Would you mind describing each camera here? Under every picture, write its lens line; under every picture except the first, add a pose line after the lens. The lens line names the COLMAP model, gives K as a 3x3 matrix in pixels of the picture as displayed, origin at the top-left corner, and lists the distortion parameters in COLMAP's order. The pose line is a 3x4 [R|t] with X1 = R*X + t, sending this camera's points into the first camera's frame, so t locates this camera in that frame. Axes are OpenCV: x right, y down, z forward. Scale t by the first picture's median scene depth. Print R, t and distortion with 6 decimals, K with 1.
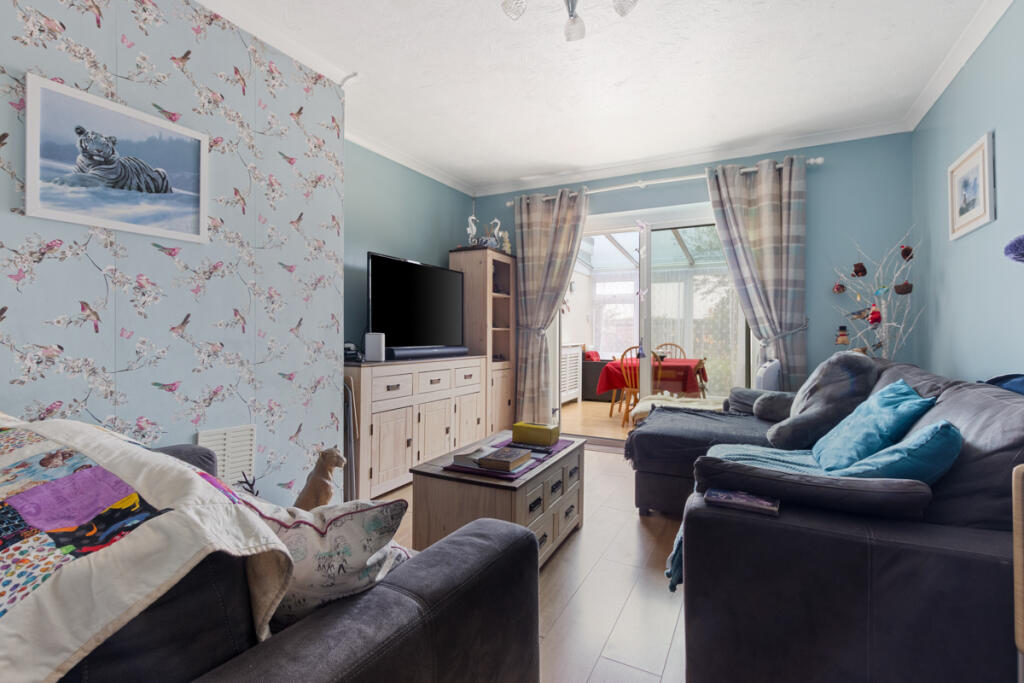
lens RADIAL K [[467.8, 0, 507.7], [0, 467.8, 337.9], [0, 0, 1]] dist [-0.000932, -0.000096]
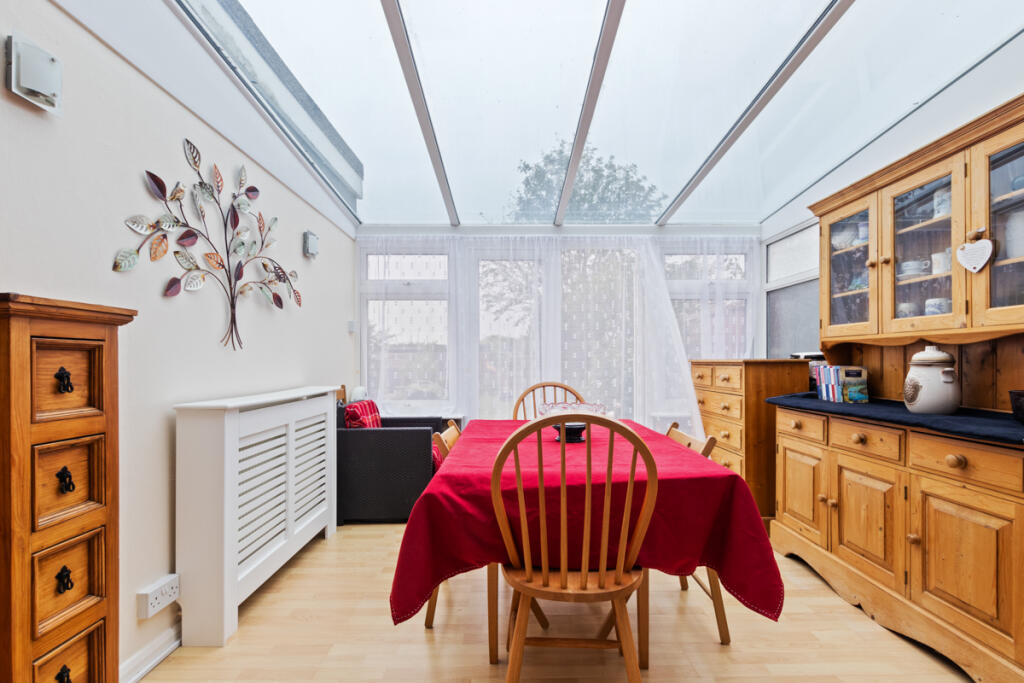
lens RADIAL K [[465.2, 0, 512.7], [0, 465.2, 358.9], [0, 0, 1]] dist [-0.000457, -0.000033]
pose [[0.875937, -0.005226, 0.482397, 0.090790], [0.012178, 0.999862, -0.011282, -0.004969], [-0.482272, 0.015757, 0.875880, 0.529335]]
